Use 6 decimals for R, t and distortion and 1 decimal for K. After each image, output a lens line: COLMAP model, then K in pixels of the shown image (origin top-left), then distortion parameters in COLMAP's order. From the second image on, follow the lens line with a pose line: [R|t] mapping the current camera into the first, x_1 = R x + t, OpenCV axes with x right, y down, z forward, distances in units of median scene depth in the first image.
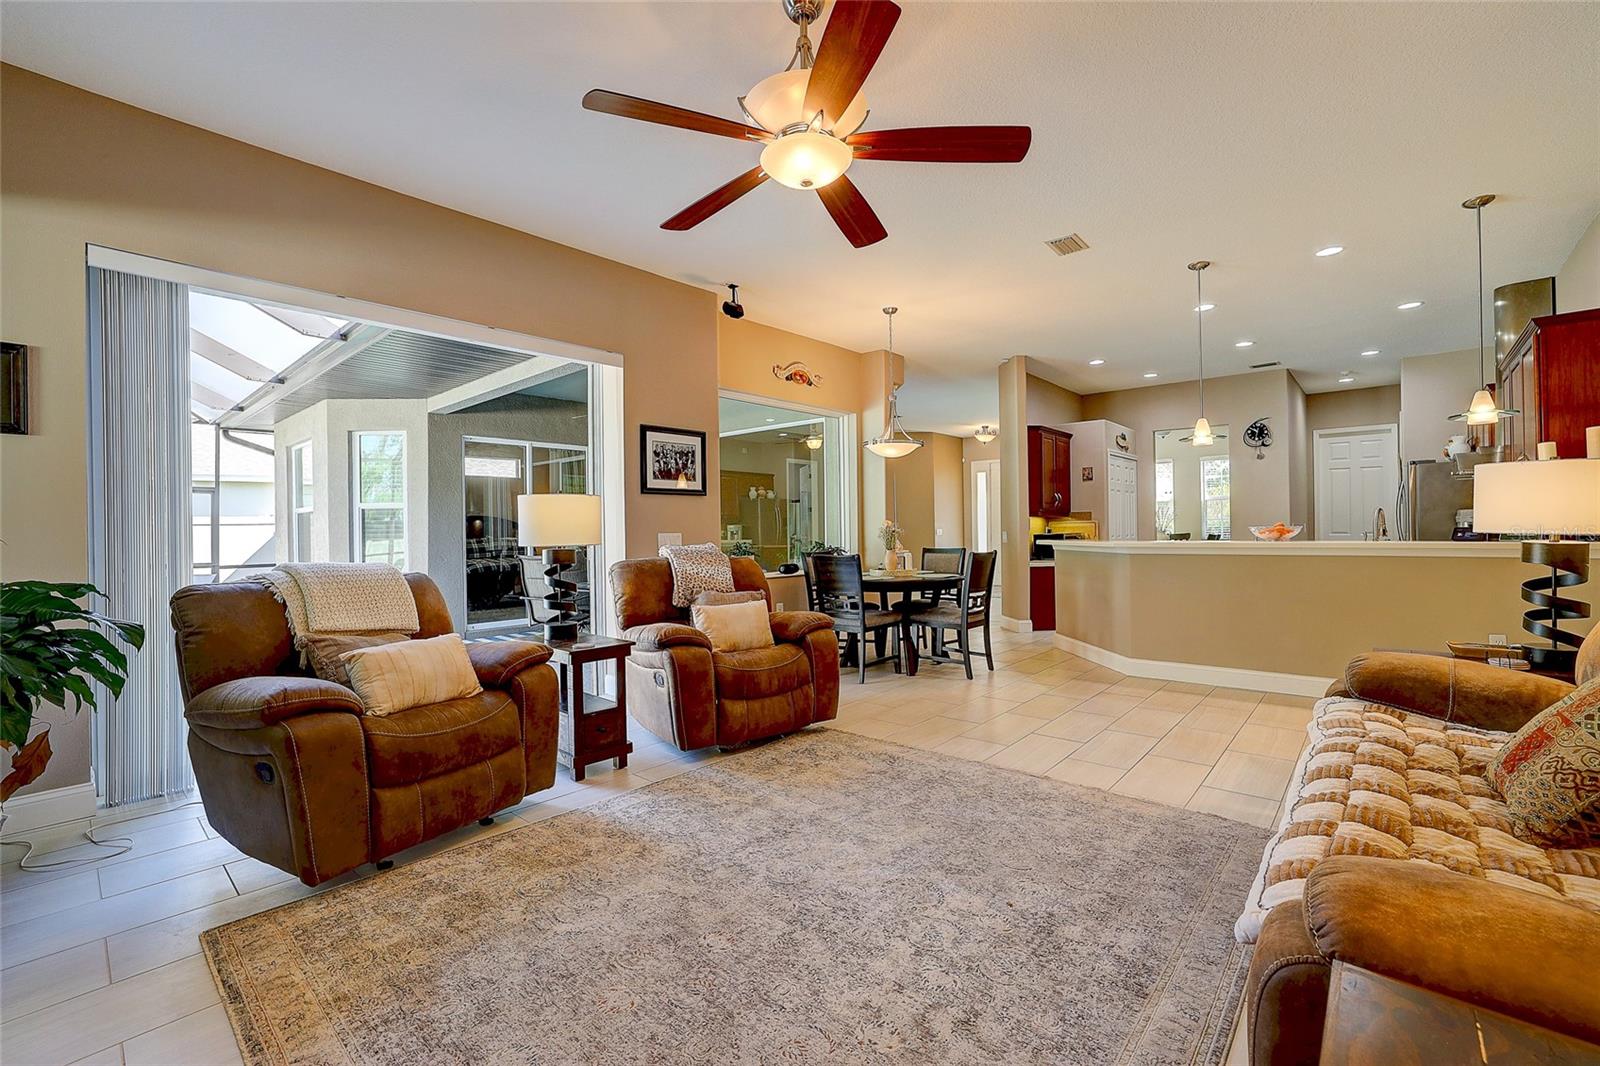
lens RADIAL K [[689.5, 0, 795.9], [0, 689.5, 530.4], [0, 0, 1]] dist [-0.047592, 0.019302]
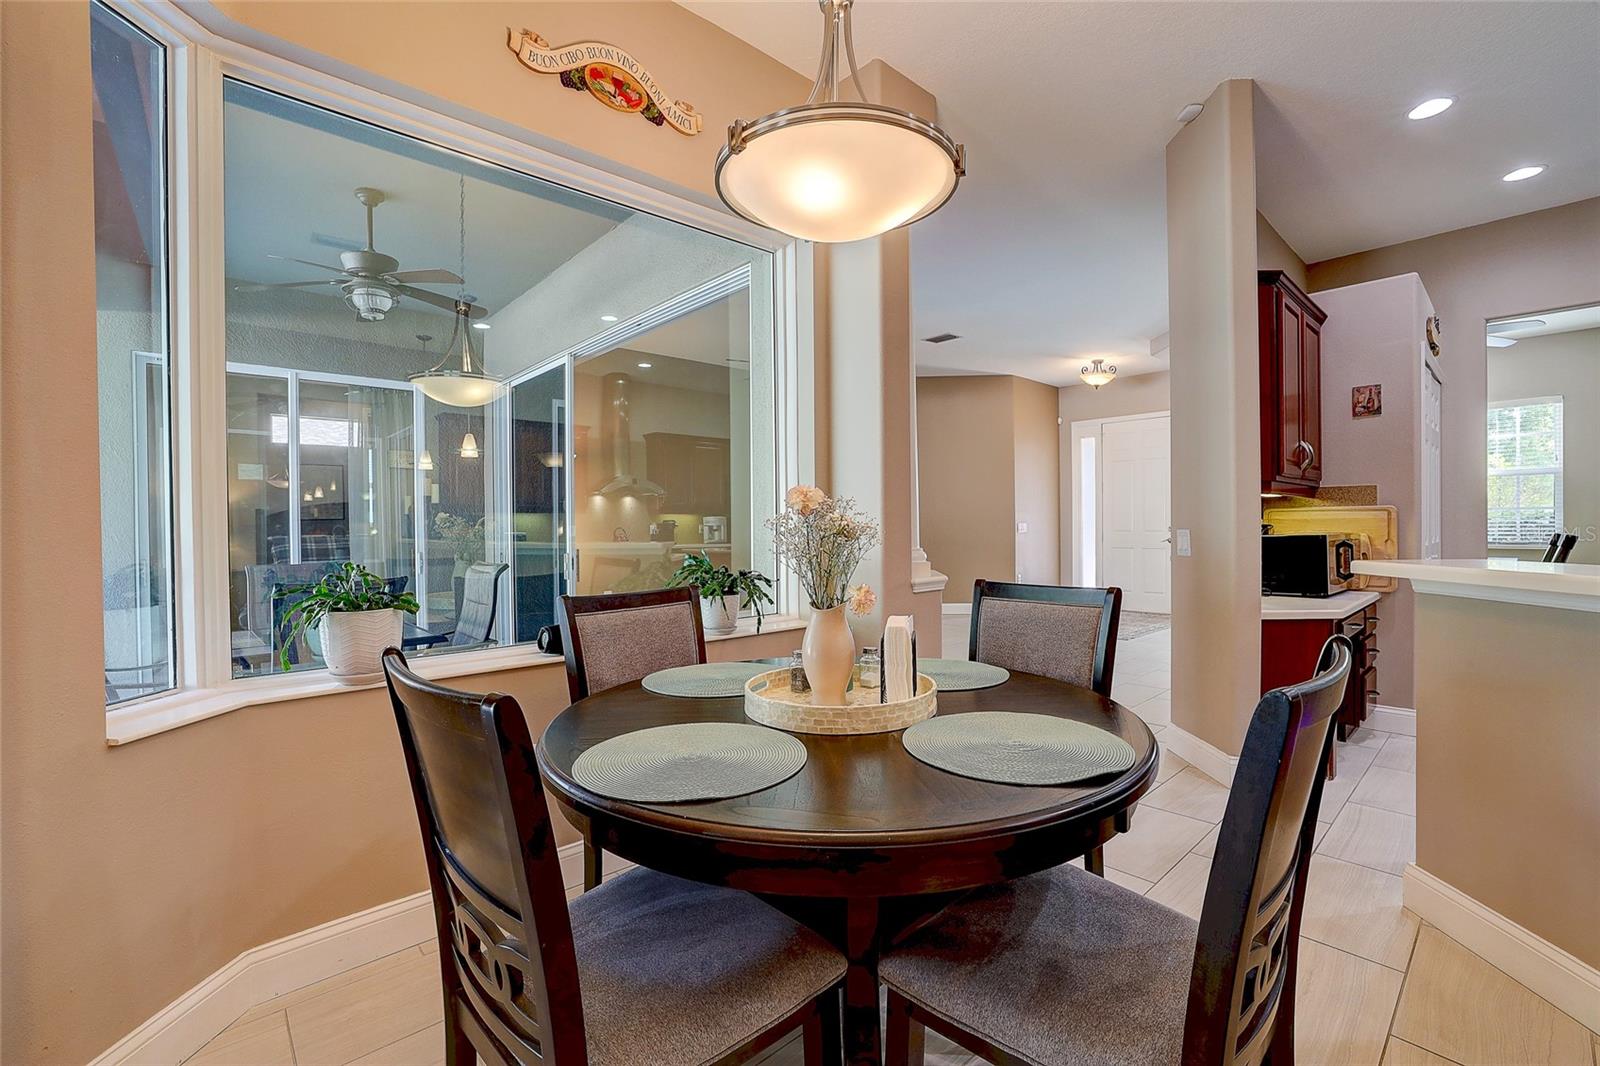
lens RADIAL K [[689.5, 0, 795.9], [0, 689.5, 530.4], [0, 0, 1]] dist [-0.047592, 0.019302]
pose [[0.993707, 0.003543, -0.111958, 0.105464], [-0.002451, 0.999948, 0.009887, -0.001313], [0.111987, -0.009550, 0.993664, 0.517235]]
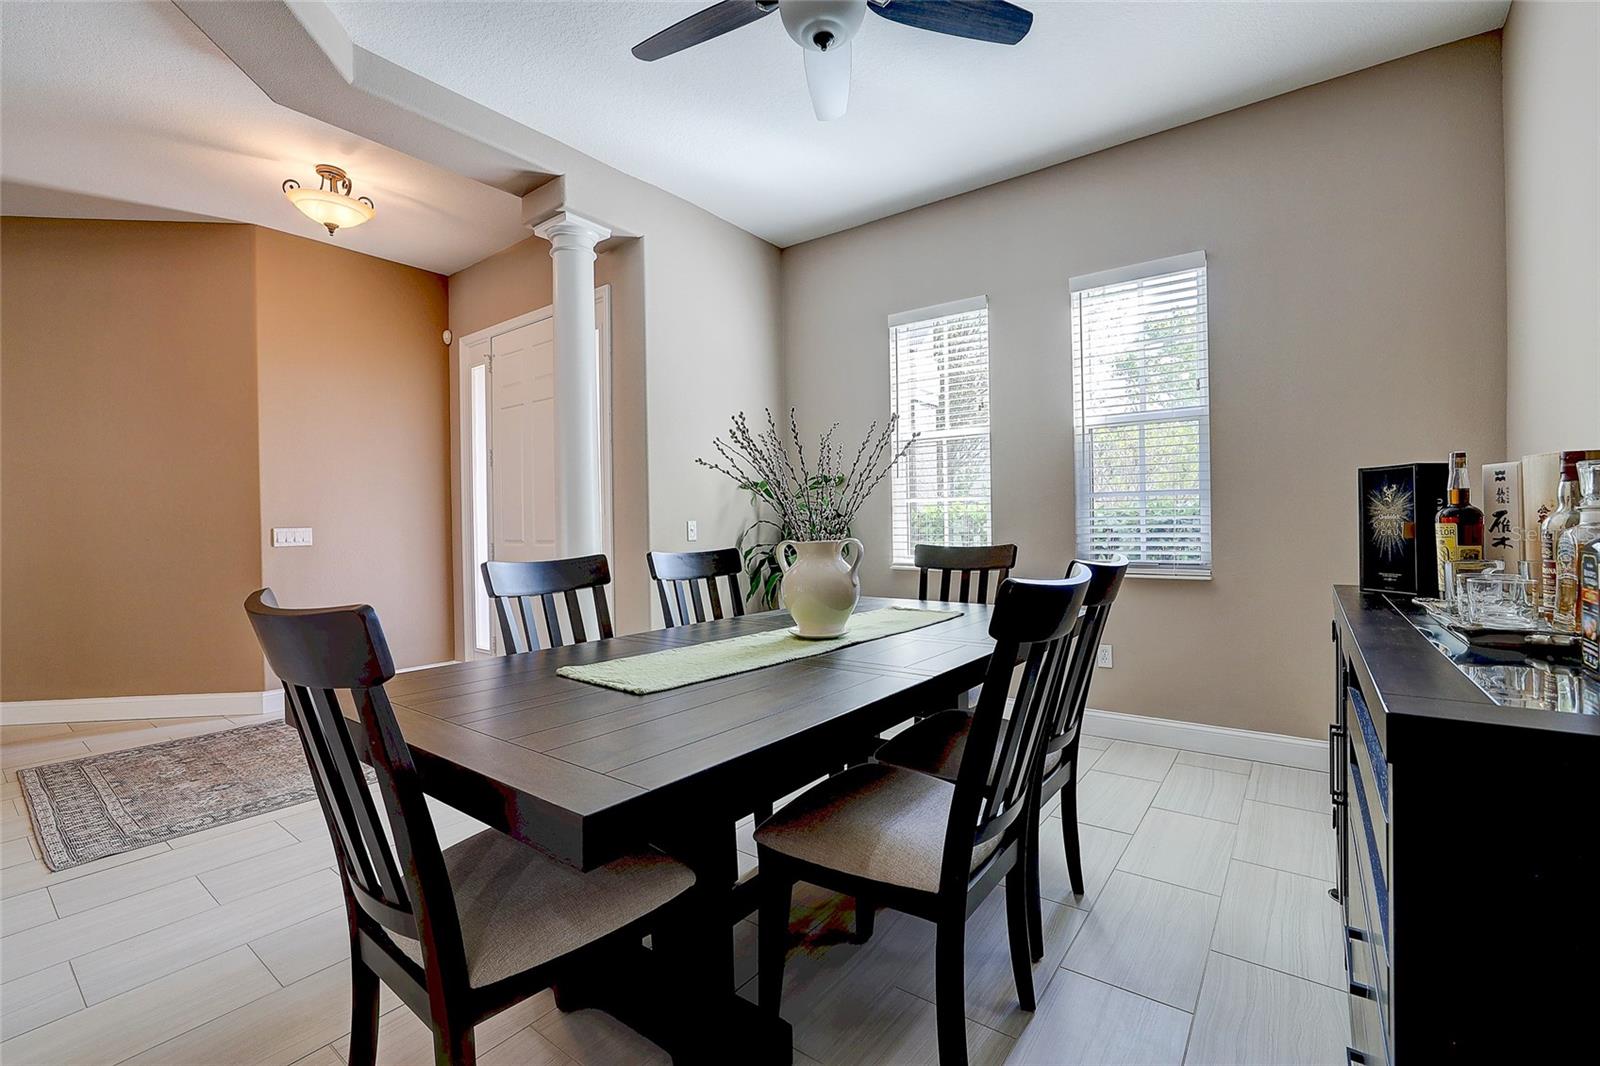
lens RADIAL K [[689.5, 0, 795.9], [0, 689.5, 530.4], [0, 0, 1]] dist [-0.047592, 0.019302]
pose [[0.996799, -0.006195, 0.079703, 0.663486], [0.004712, 0.999813, 0.018777, -0.008602], [-0.079804, -0.018341, 0.996642, 1.048547]]
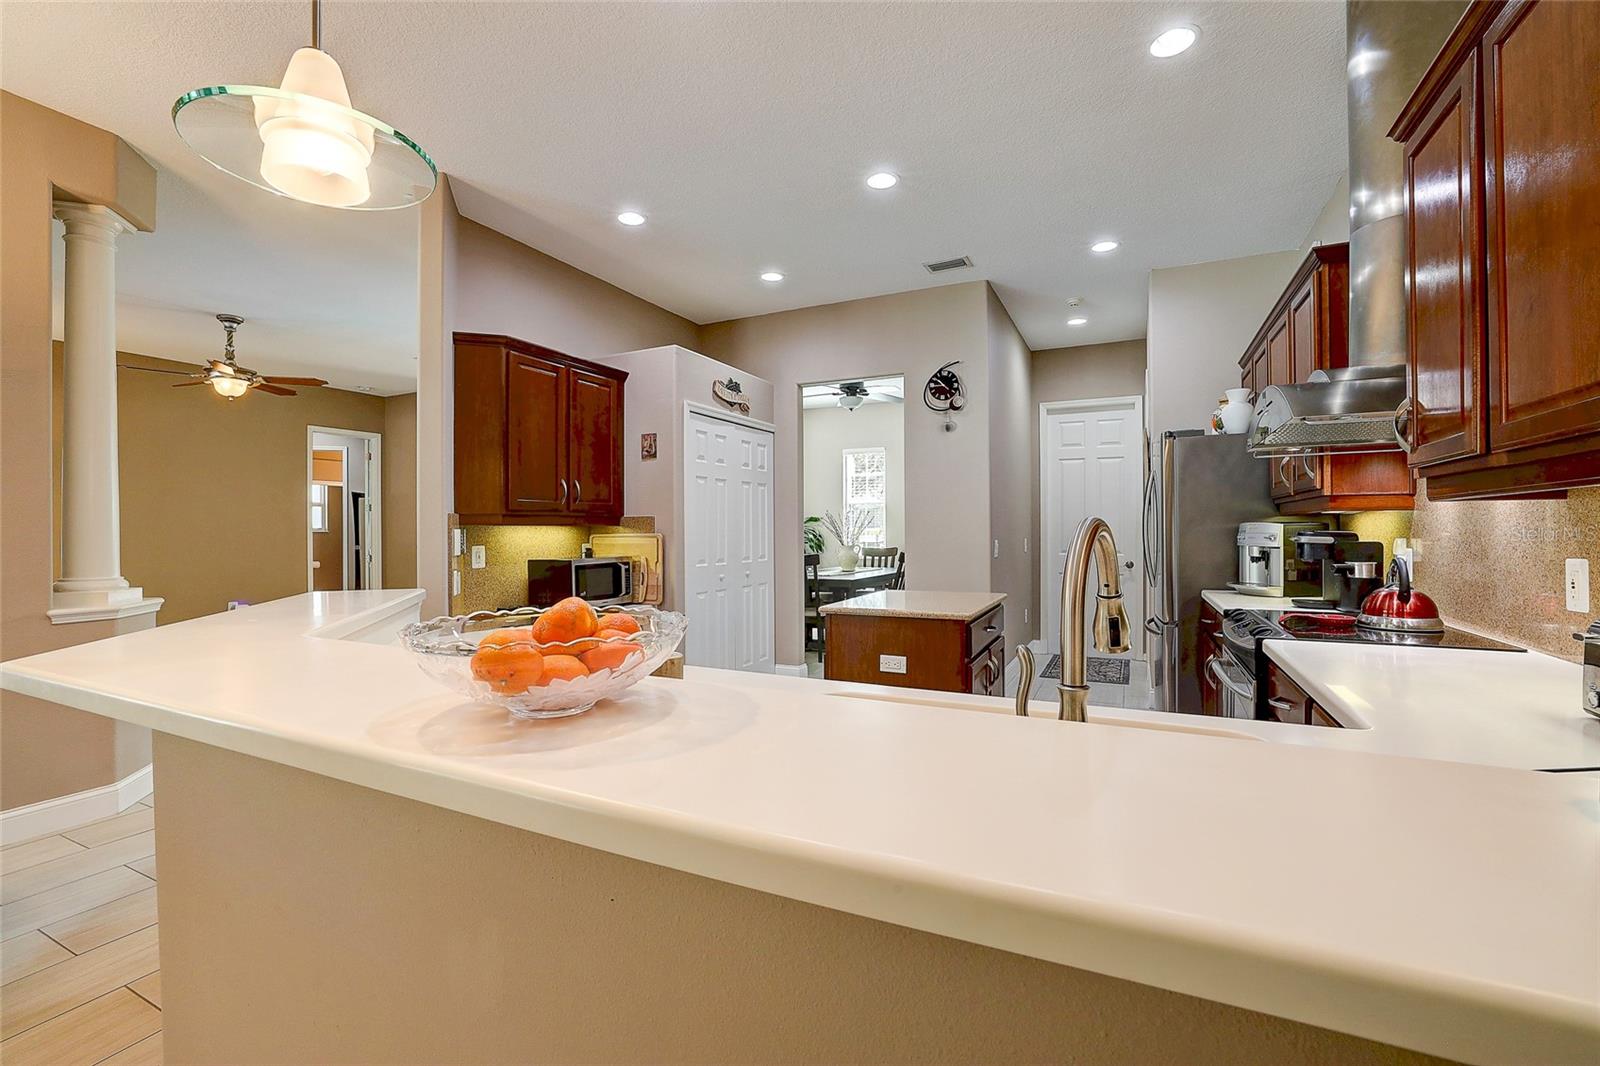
lens RADIAL K [[683.9, 0, 800.0], [0, 683.9, 533.0], [0, 0, 1]] dist [-0.044999, 0.017173]
pose [[0.964439, 0.007504, 0.264200, 0.396287], [-0.008319, 0.999963, 0.001968, -0.016224], [-0.264175, -0.004096, 0.964466, 0.448588]]
